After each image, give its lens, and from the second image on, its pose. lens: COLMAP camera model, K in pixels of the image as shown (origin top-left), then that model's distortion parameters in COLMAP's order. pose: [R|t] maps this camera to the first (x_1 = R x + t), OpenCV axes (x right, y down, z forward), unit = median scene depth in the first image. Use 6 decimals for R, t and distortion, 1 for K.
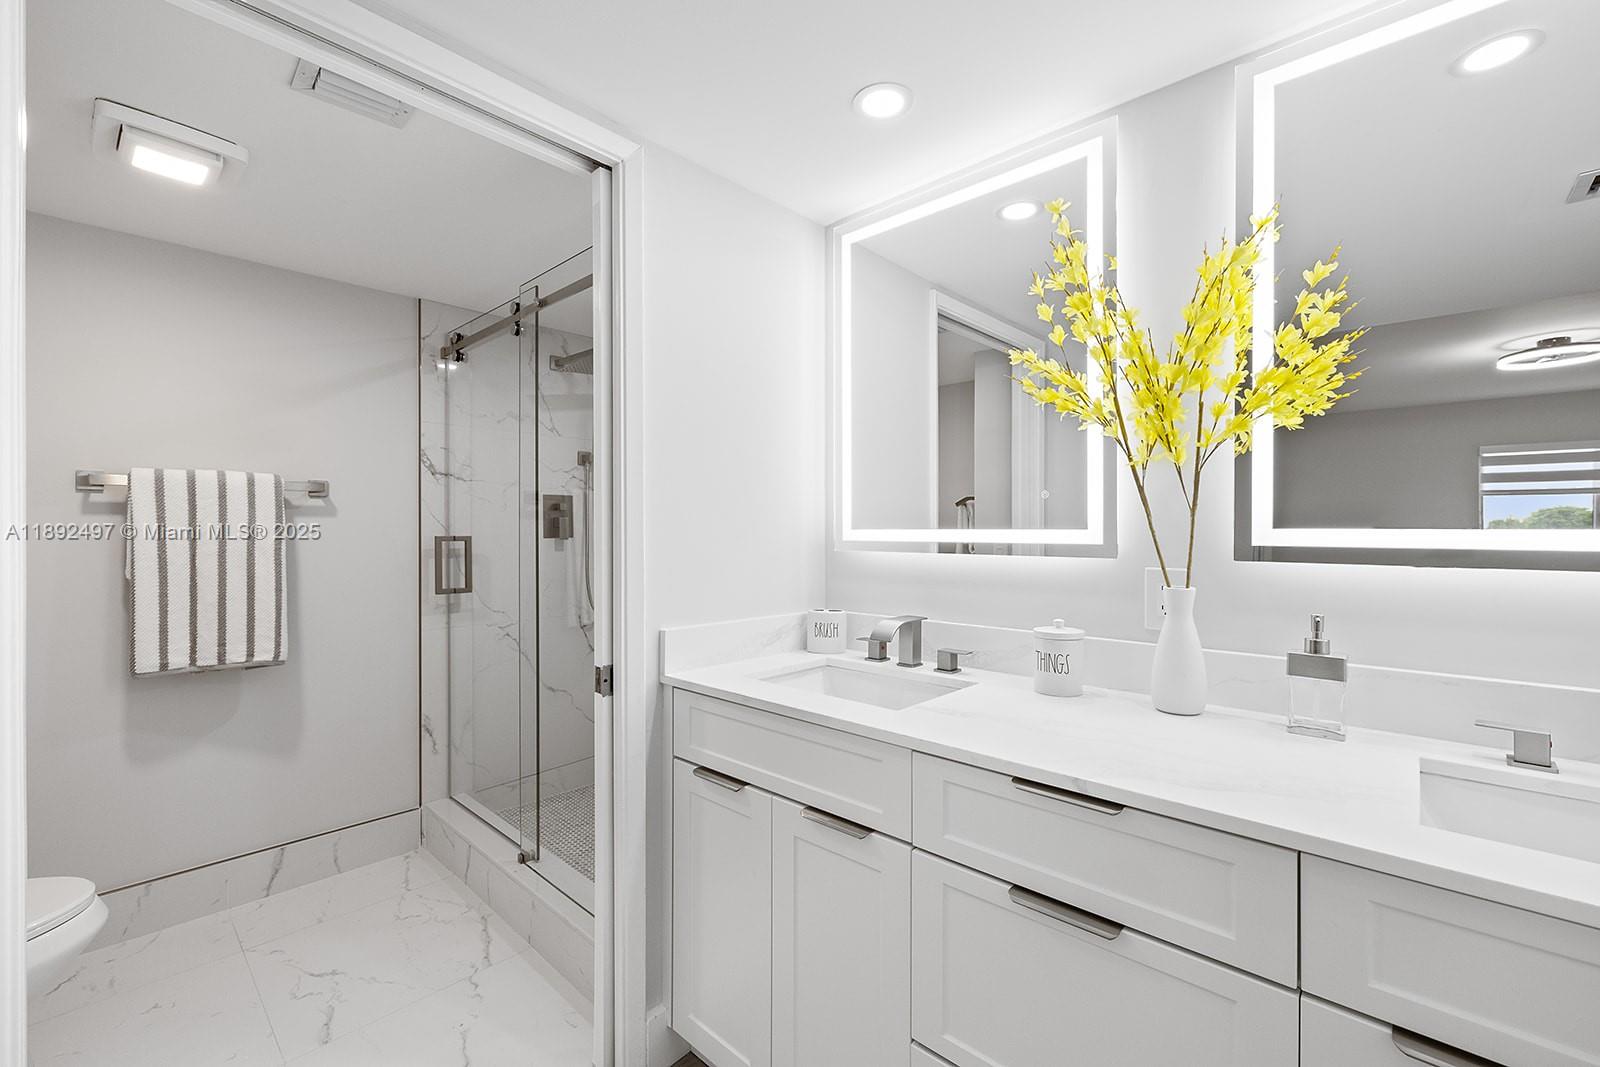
lens RADIAL K [[656.6, 0, 813.4], [0, 656.6, 528.1], [0, 0, 1]] dist [-0.000097, 0.000518]
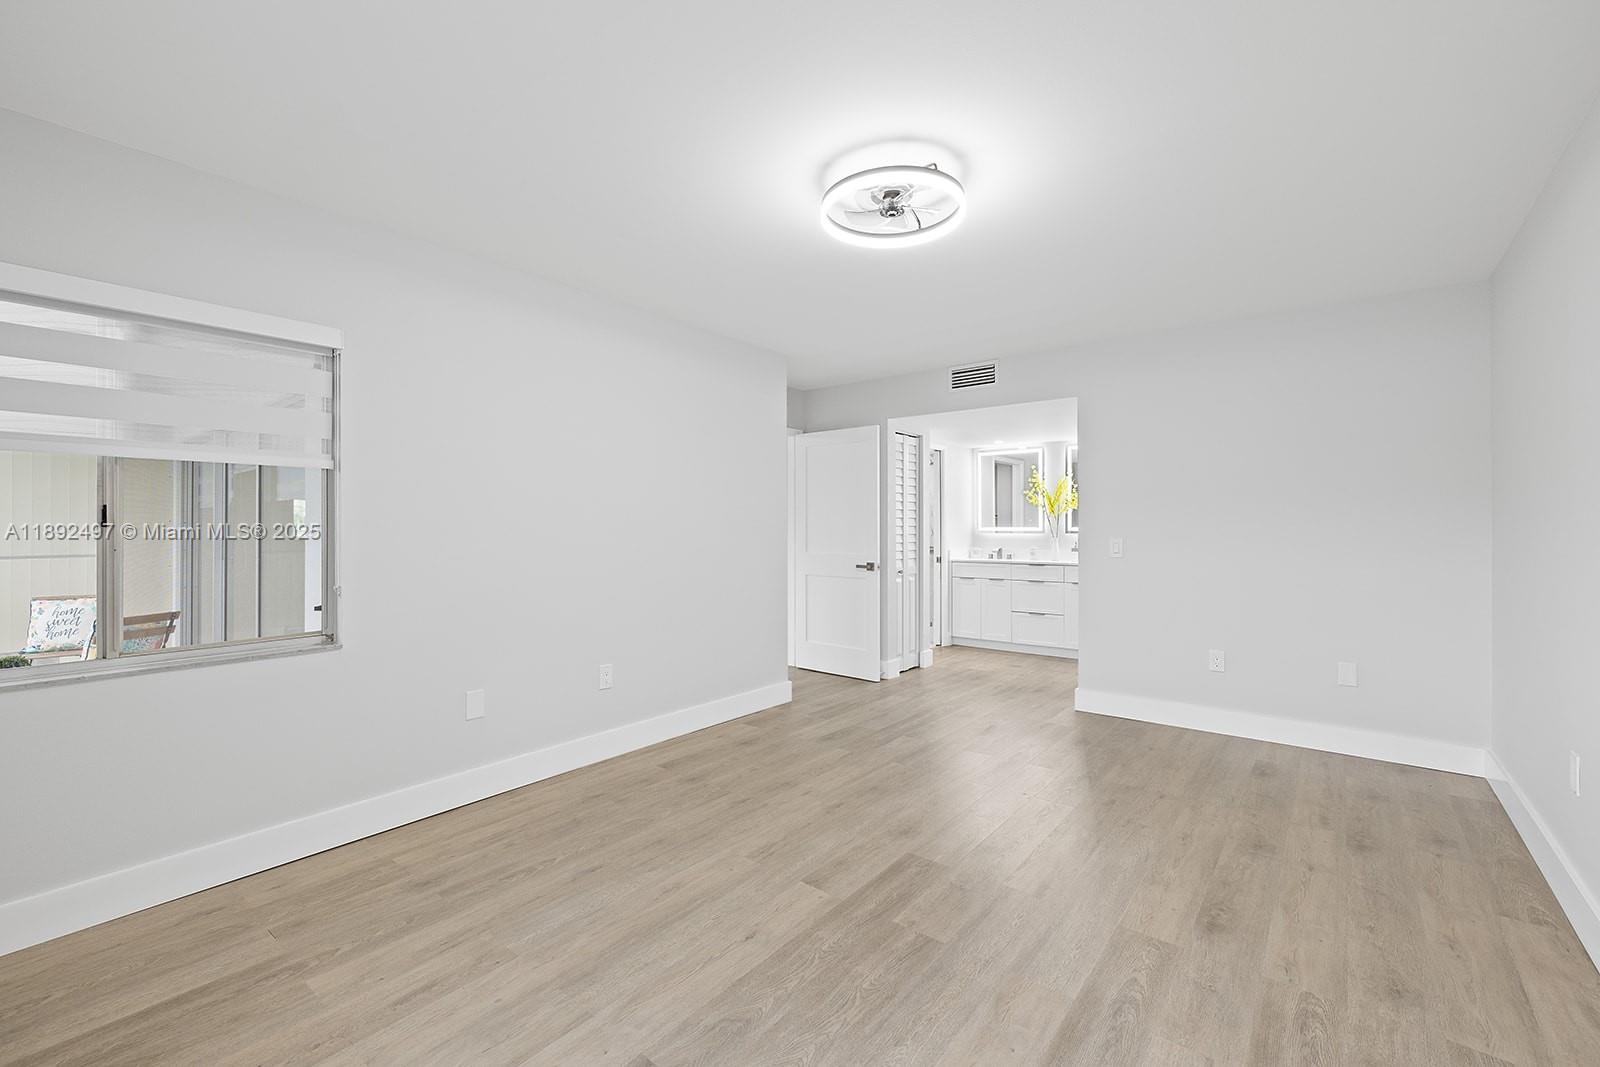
lens RADIAL K [[656.6, 0, 786.1], [0, 656.6, 524.3], [0, 0, 1]] dist [-0.000097, 0.000518]
pose [[0.999798, -0.005805, 0.019237, -1.683658], [0.005837, 0.999982, -0.001634, -0.027148], [-0.019227, 0.001746, 0.999814, -4.152581]]
